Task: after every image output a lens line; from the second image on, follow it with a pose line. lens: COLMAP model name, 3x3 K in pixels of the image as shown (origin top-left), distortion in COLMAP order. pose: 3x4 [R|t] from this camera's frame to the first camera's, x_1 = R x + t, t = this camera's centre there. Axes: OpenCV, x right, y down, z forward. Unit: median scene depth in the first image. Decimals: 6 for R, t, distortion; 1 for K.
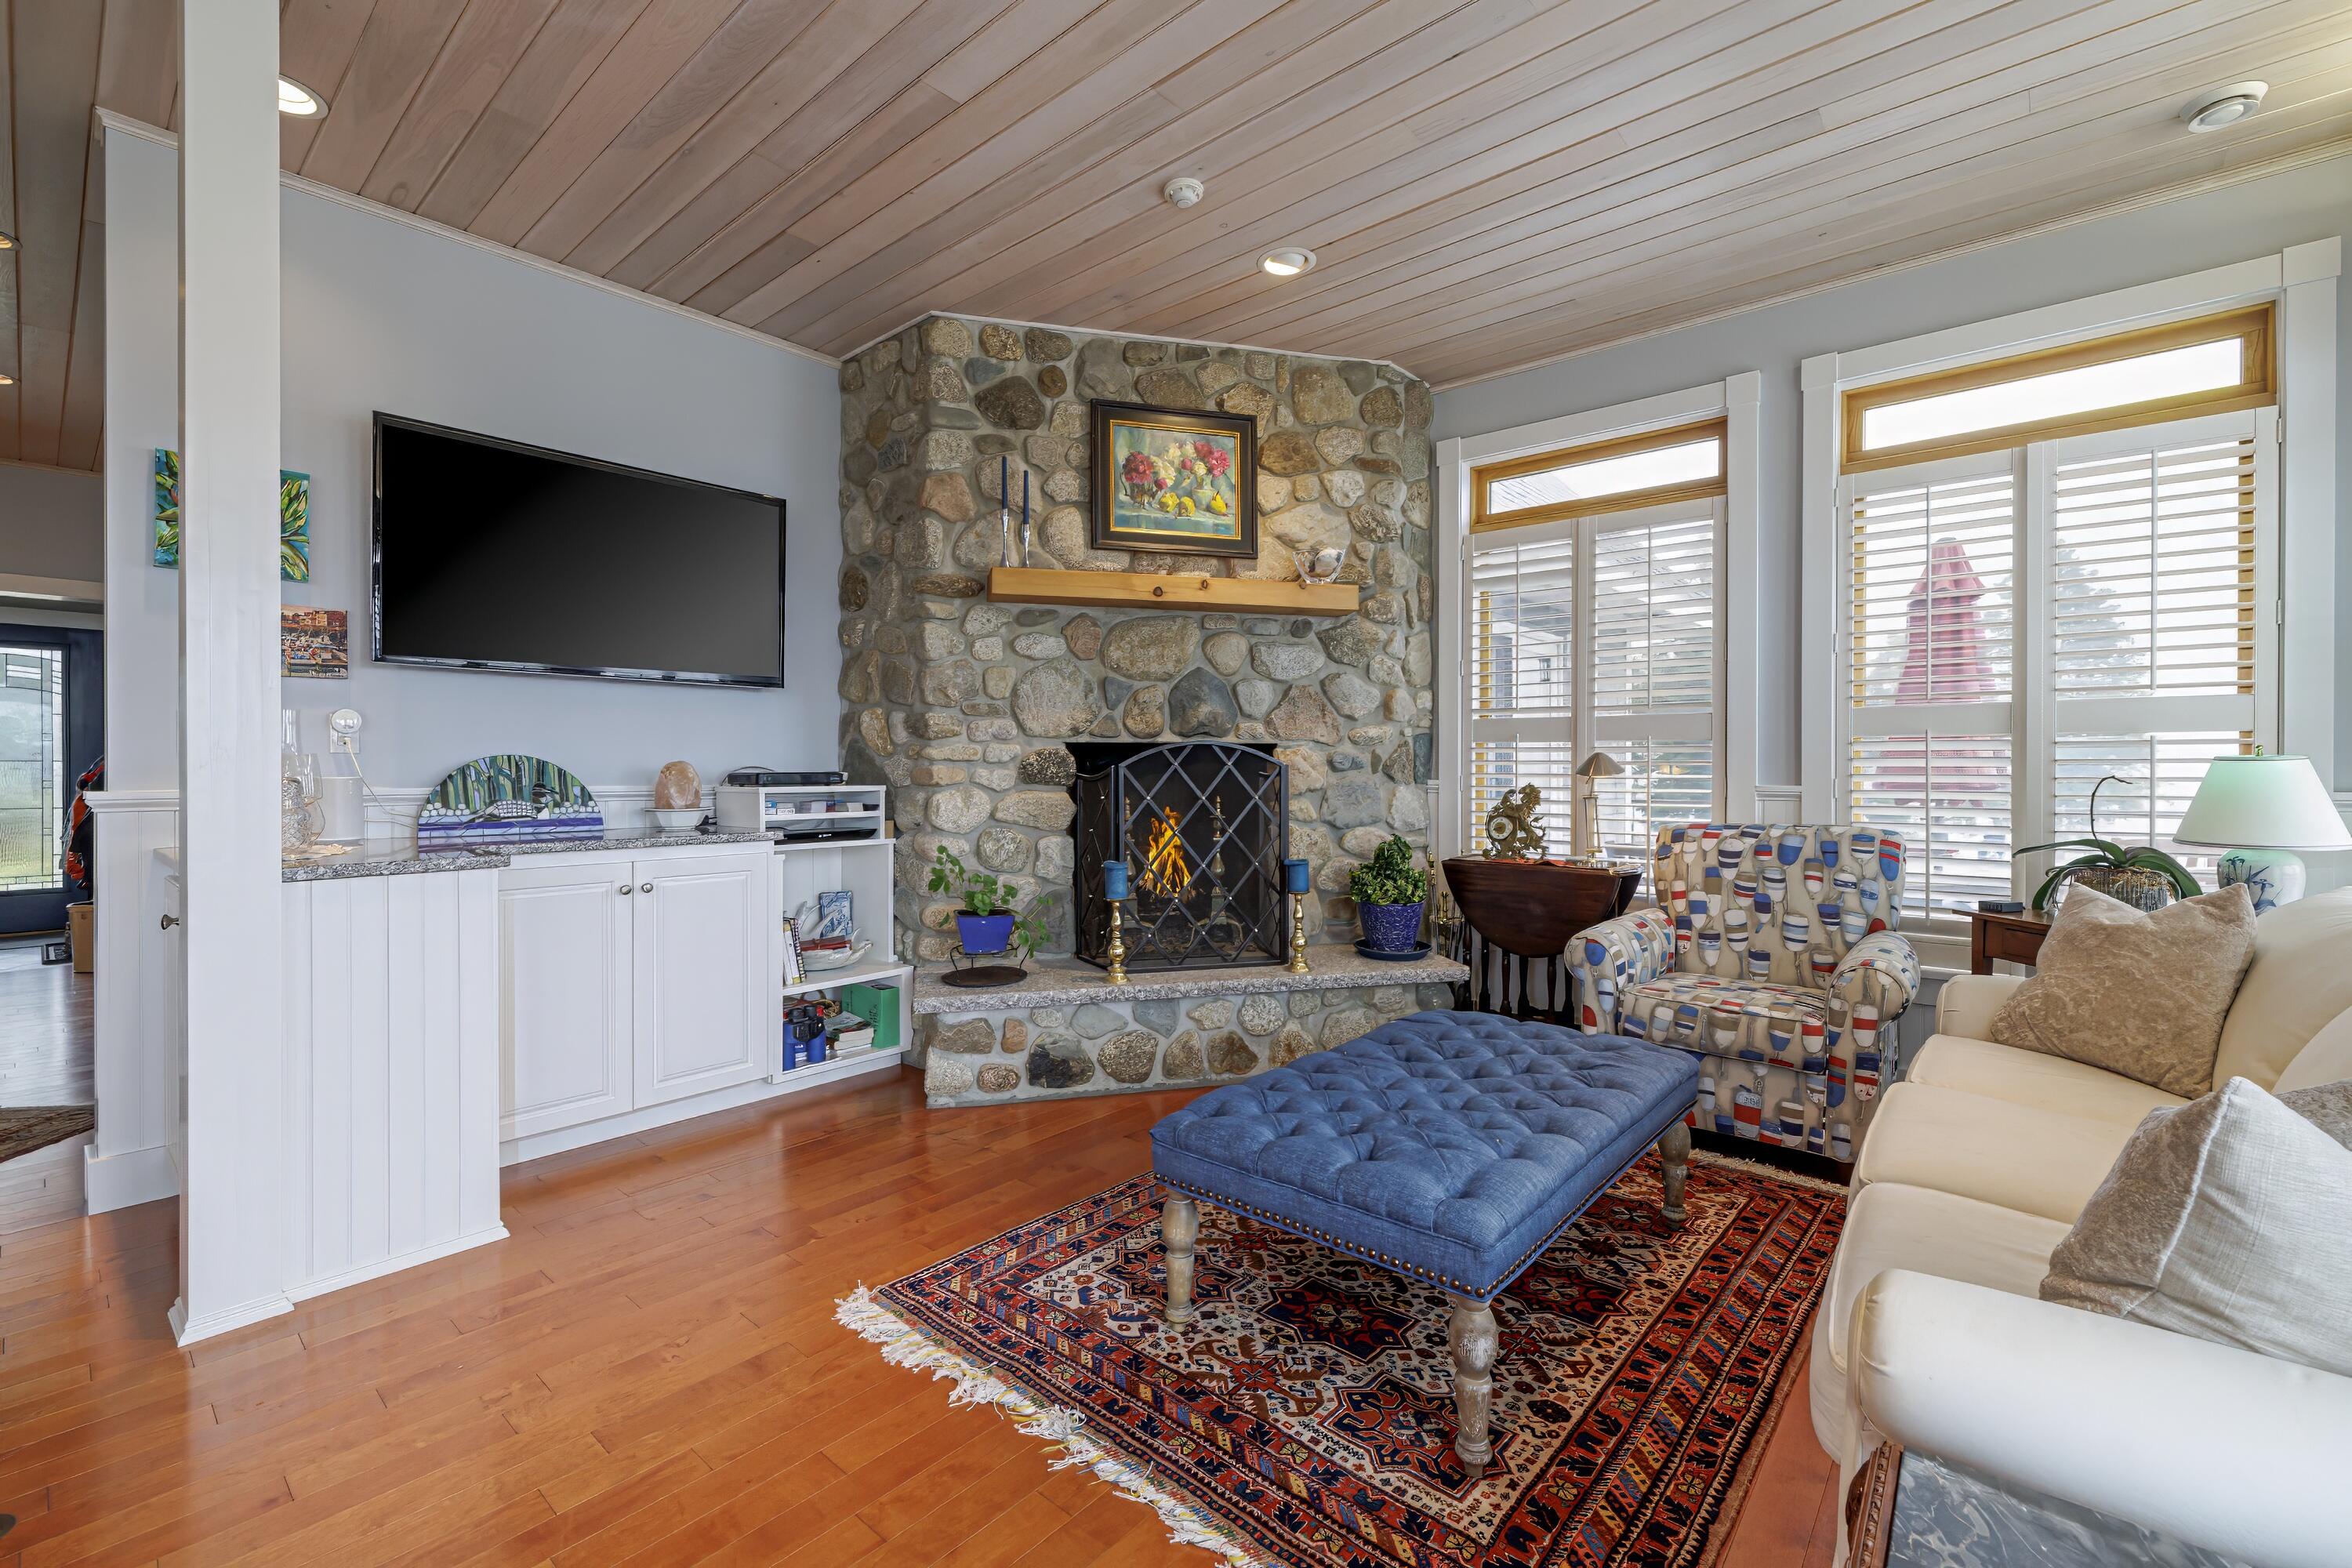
lens RADIAL K [[990.6, 0, 1175.7], [0, 990.6, 771.3], [0, 0, 1]] dist [0.001843, 0.000248]
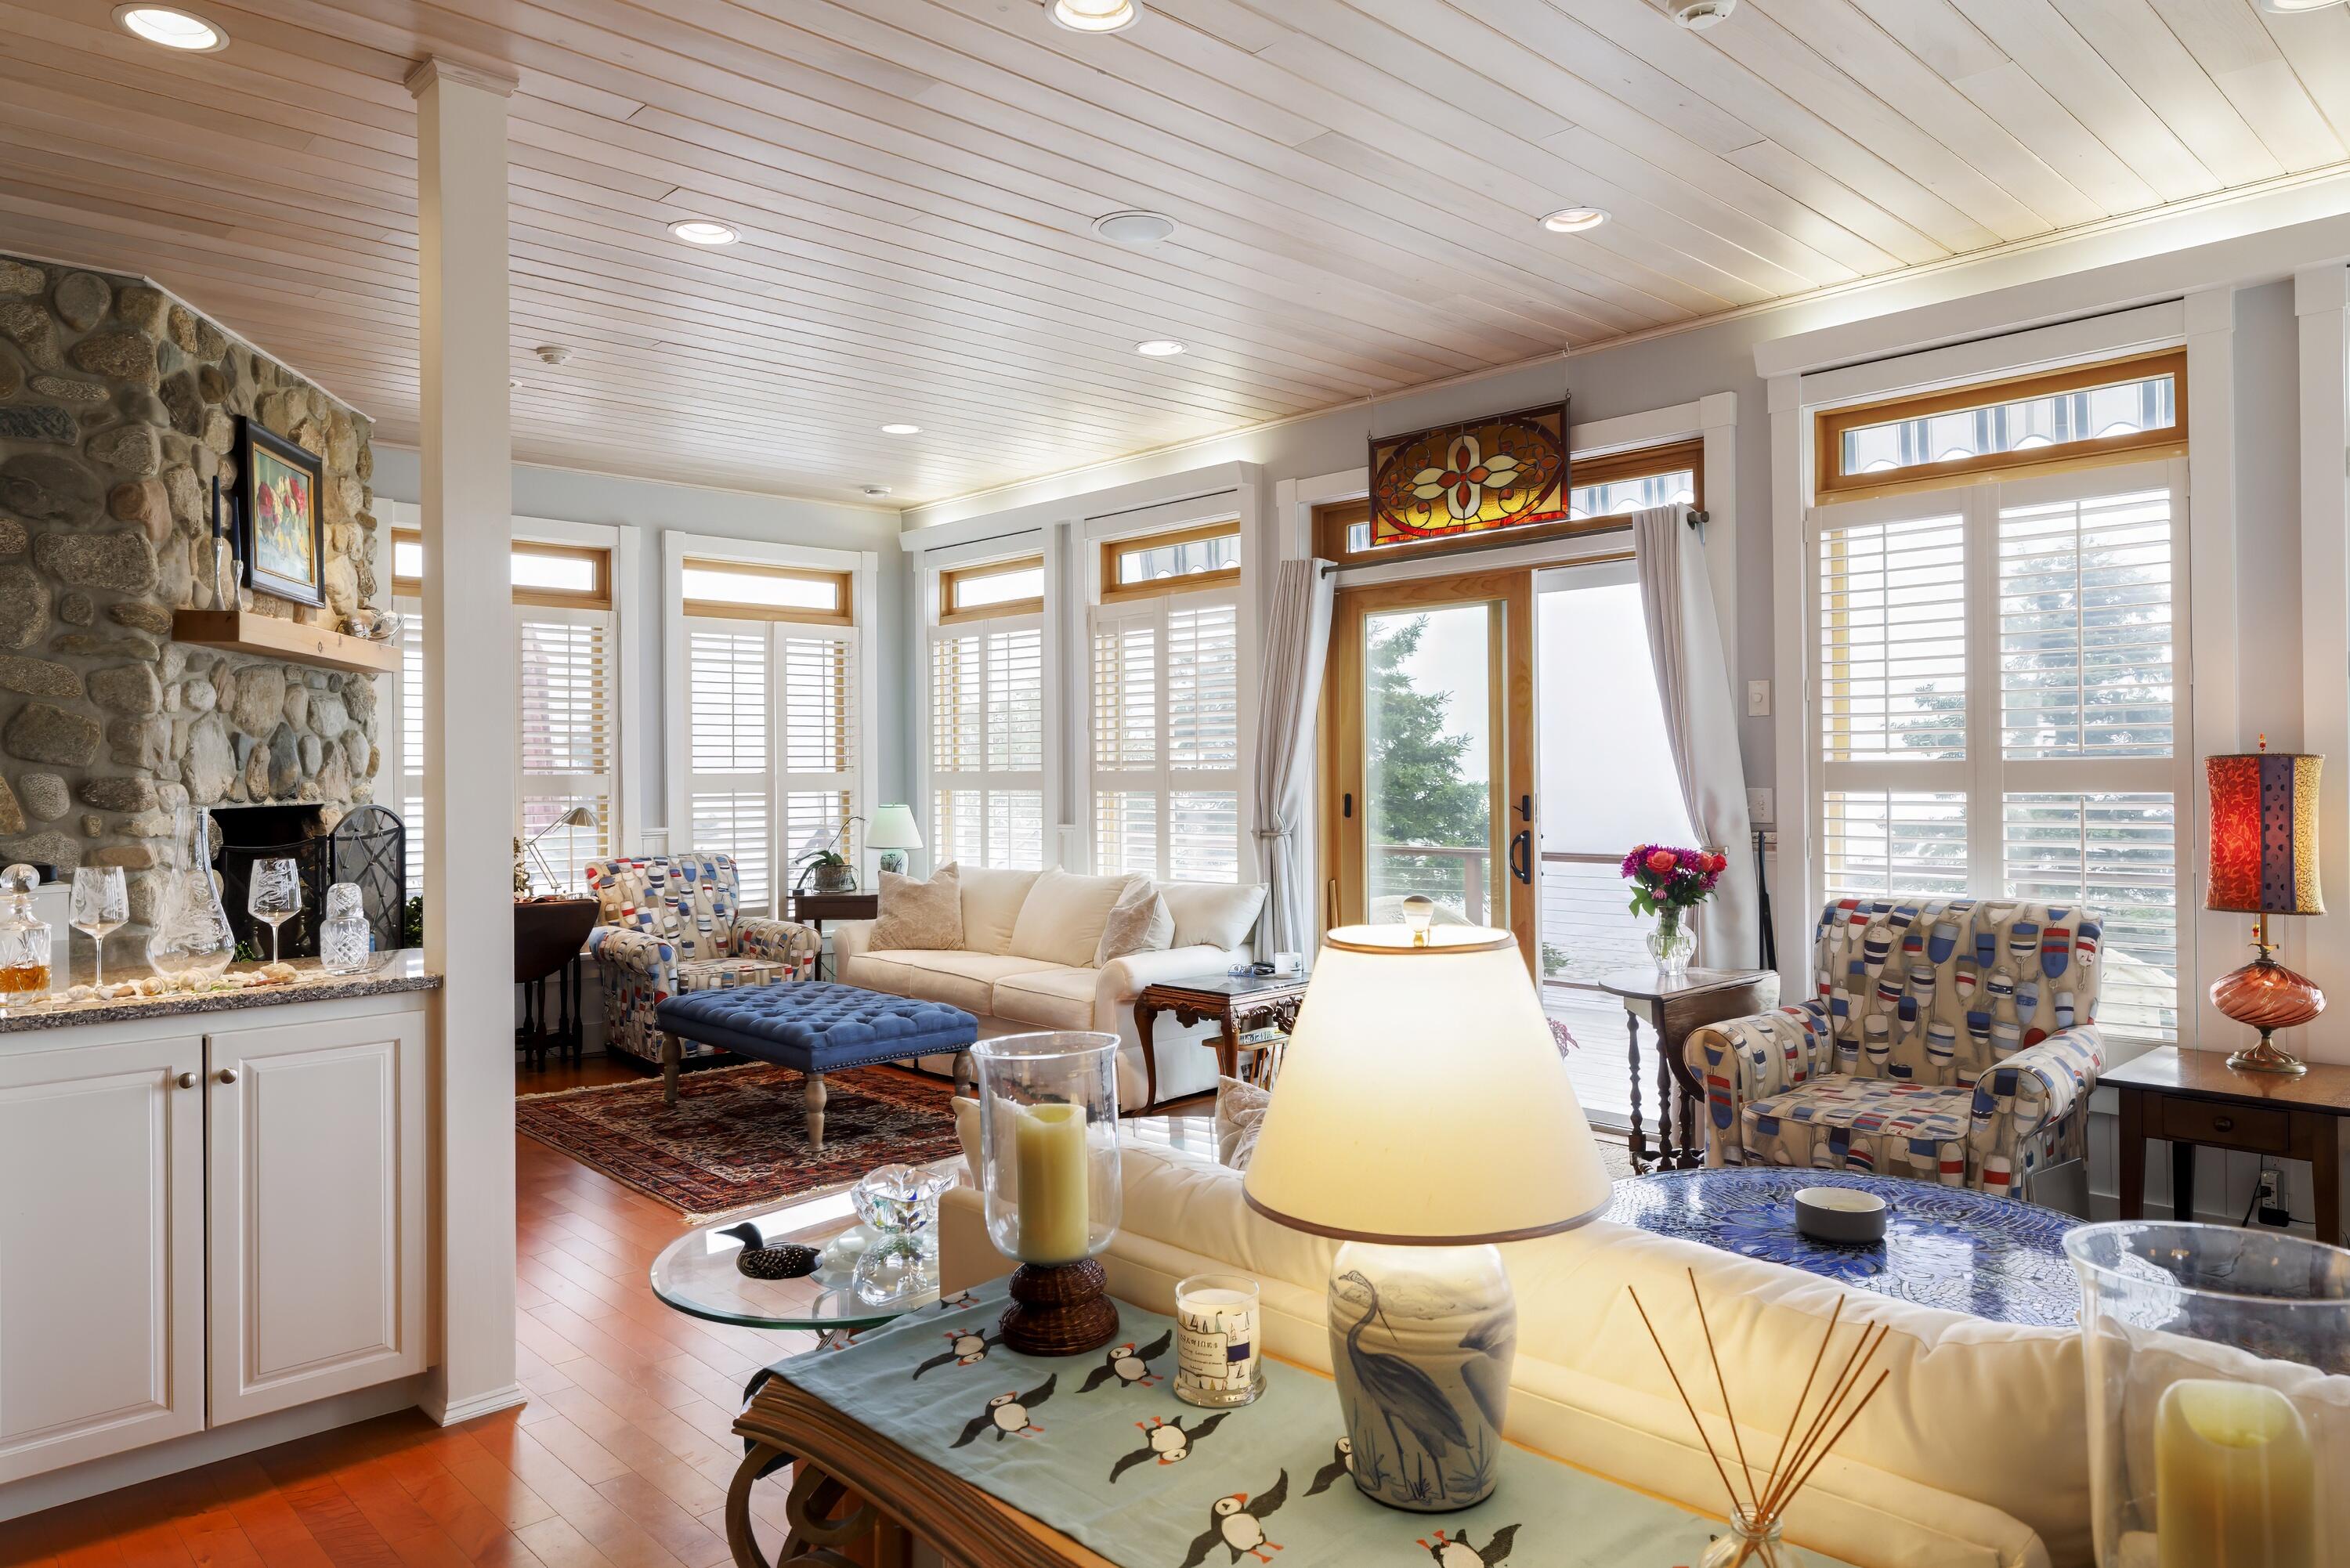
lens RADIAL K [[1505.1, 0, 1175.0], [0, 1505.1, 784.0], [0, 0, 1]] dist [-0.000155, -0.000047]
pose [[0.098512, -0.009575, 0.995090, -1.446350], [0.011531, 0.999898, 0.008479, -0.057744], [-0.995069, 0.010639, 0.098613, 0.059065]]
